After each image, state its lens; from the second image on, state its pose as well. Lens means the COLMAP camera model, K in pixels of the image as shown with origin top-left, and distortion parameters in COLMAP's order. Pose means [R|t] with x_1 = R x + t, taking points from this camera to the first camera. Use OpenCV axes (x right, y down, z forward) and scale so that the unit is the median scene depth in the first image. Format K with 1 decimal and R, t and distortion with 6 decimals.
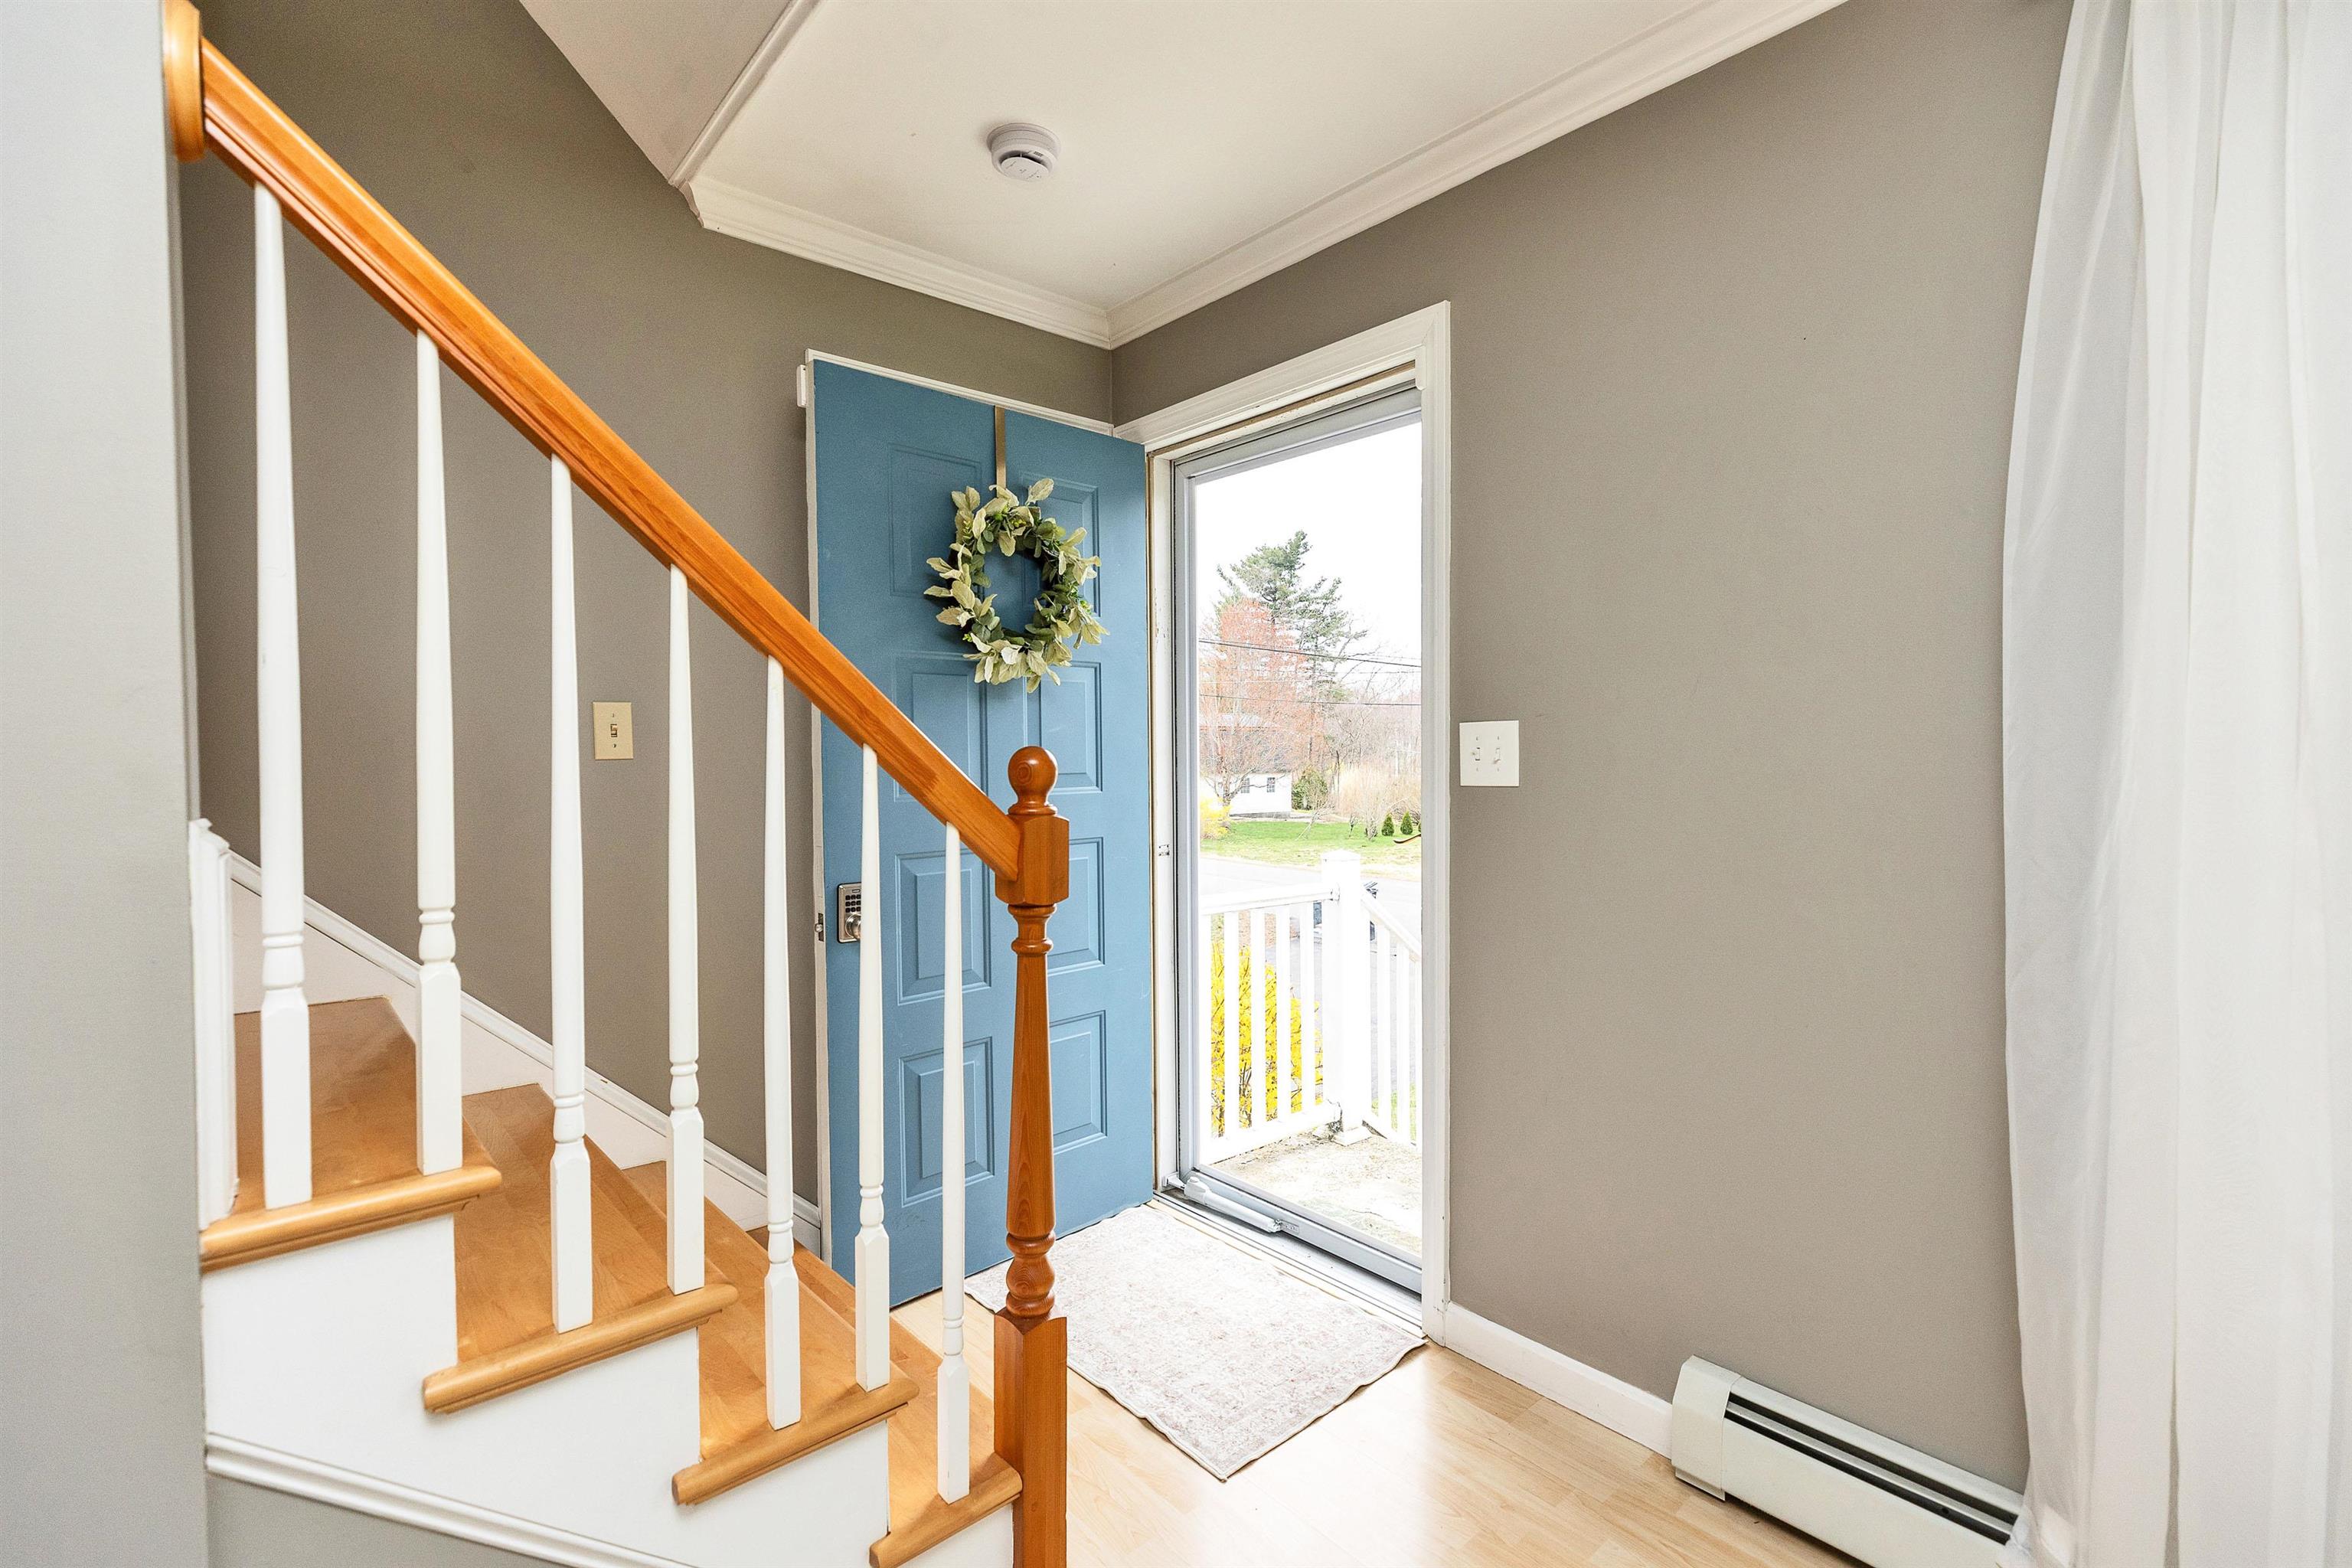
lens RADIAL K [[1048.4, 0, 1174.2], [0, 1048.4, 780.5], [0, 0, 1]] dist [0.002020, -0.000524]
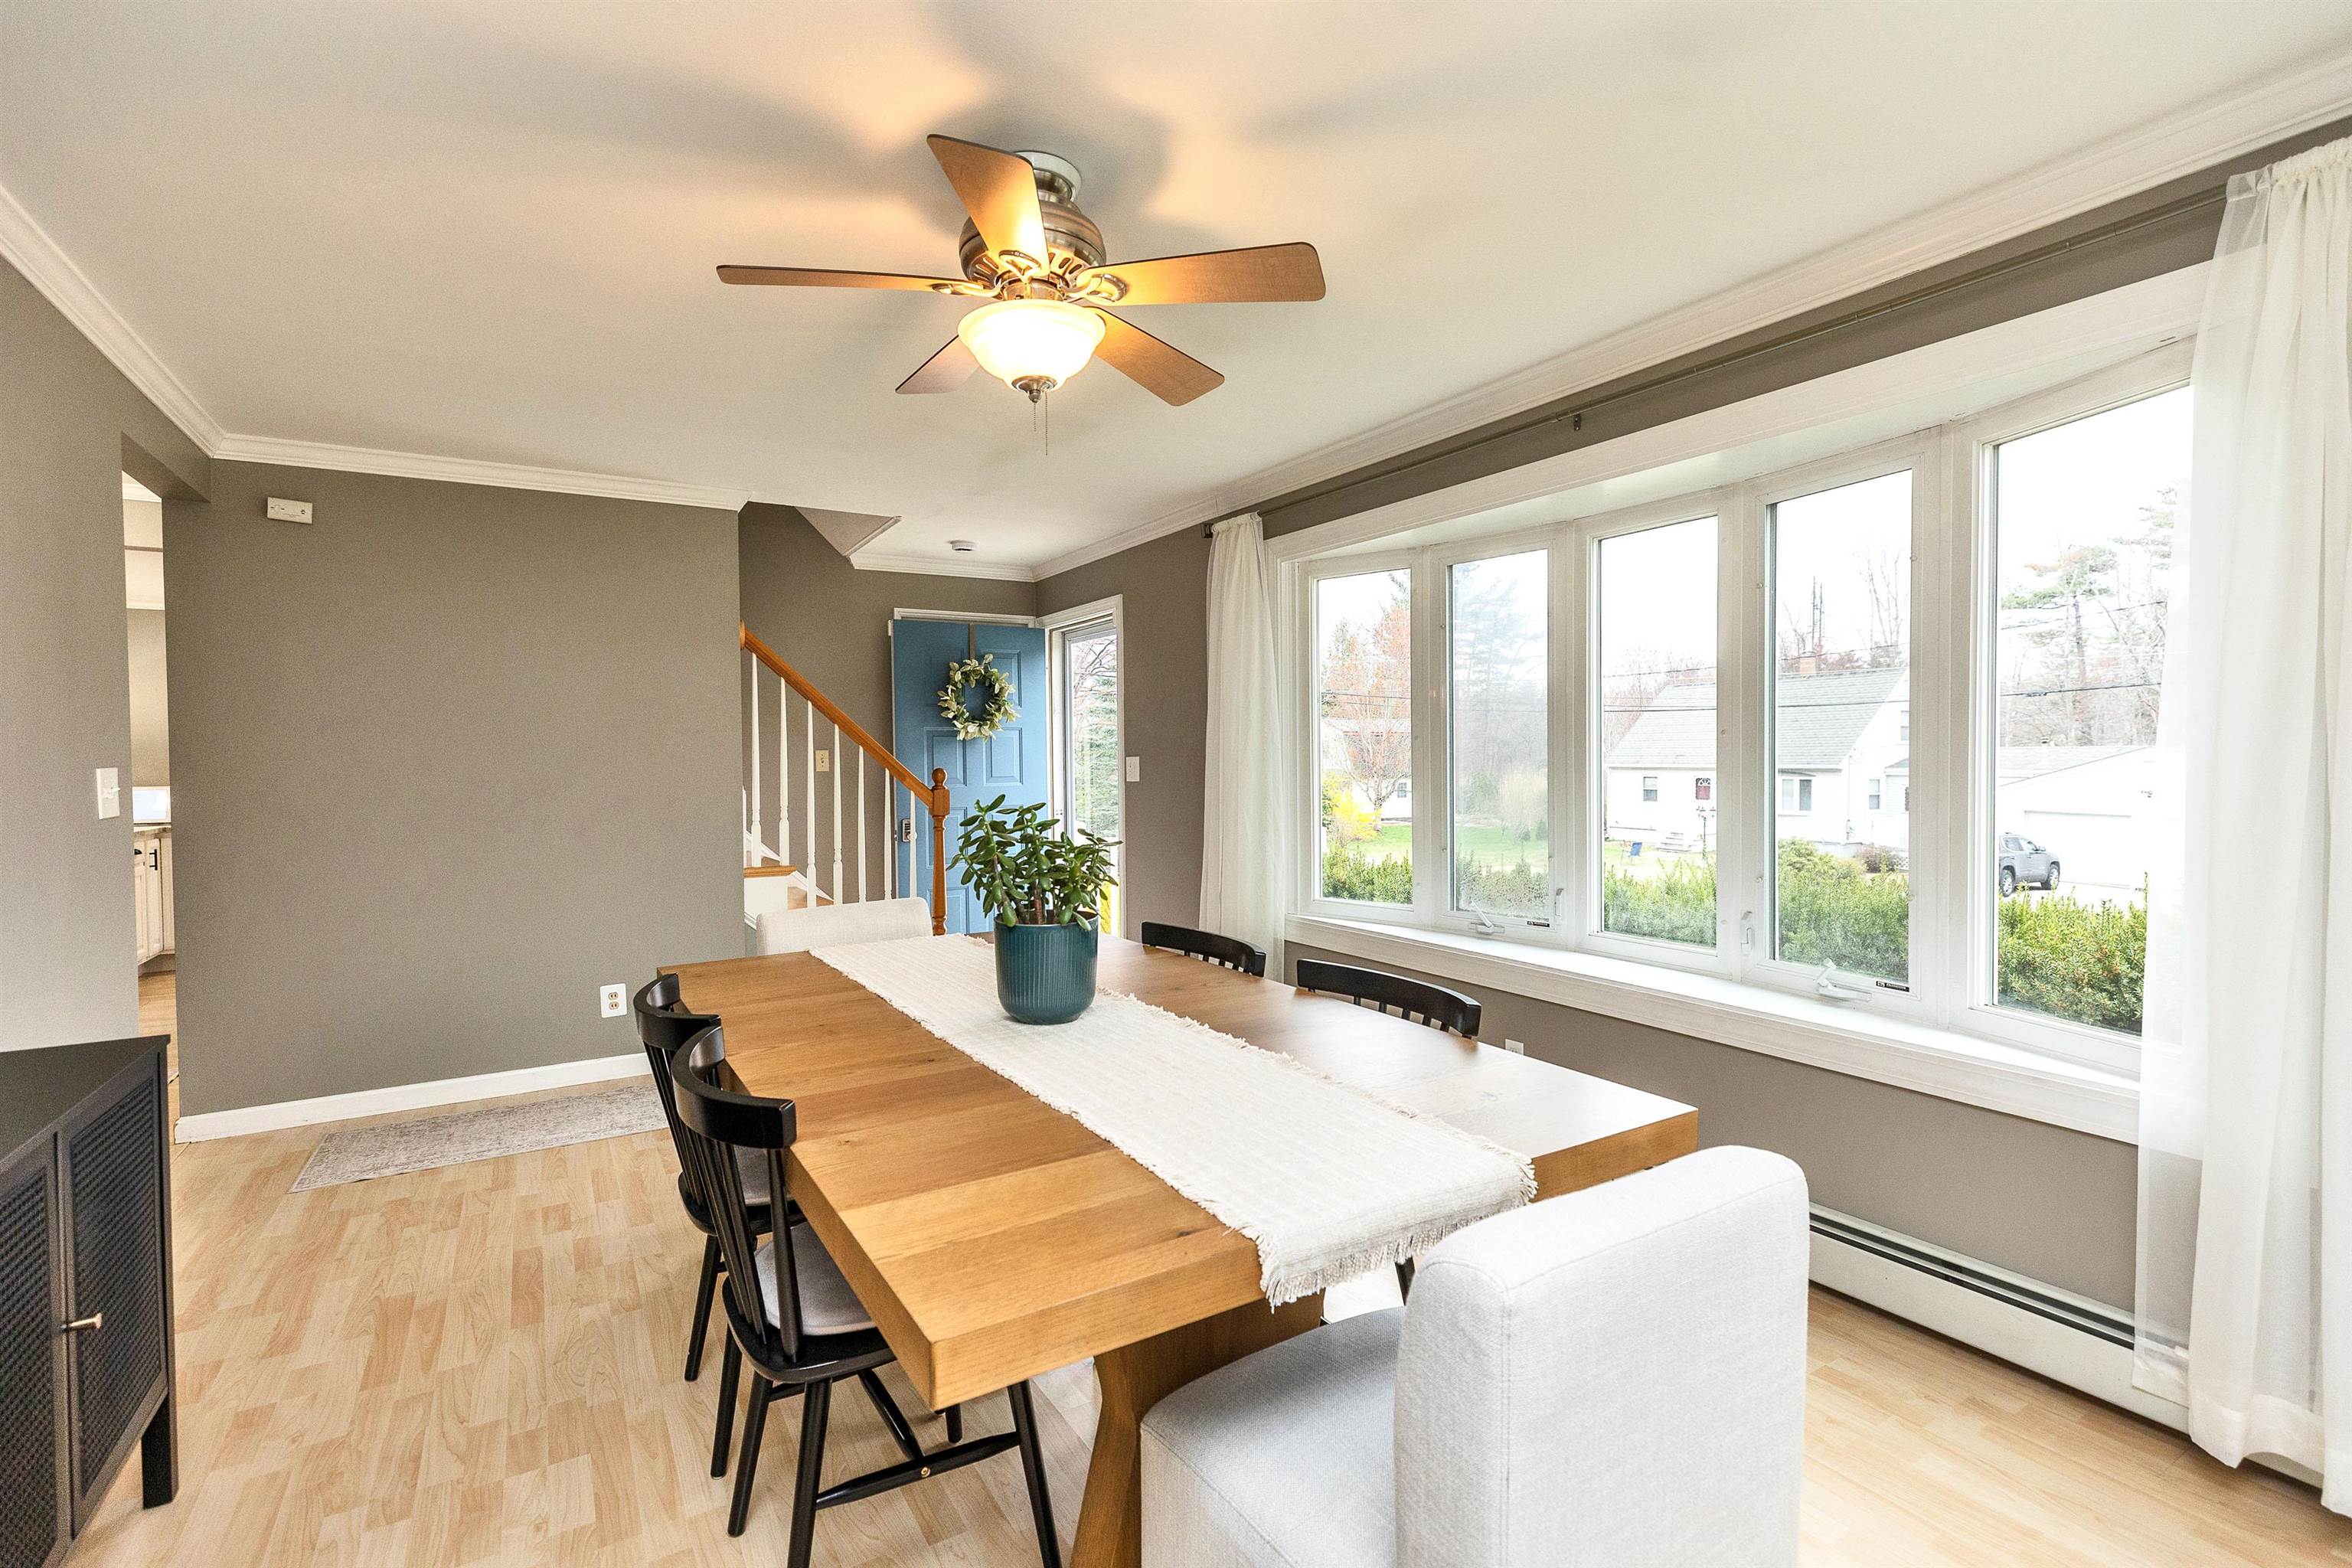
lens RADIAL K [[1048.4, 0, 1174.2], [0, 1048.4, 780.5], [0, 0, 1]] dist [0.002020, -0.000524]
pose [[0.985920, 0.005596, -0.167126, 0.712791], [-0.006221, 0.999975, -0.003216, 0.007868], [0.167104, 0.004210, 0.985930, -1.326631]]
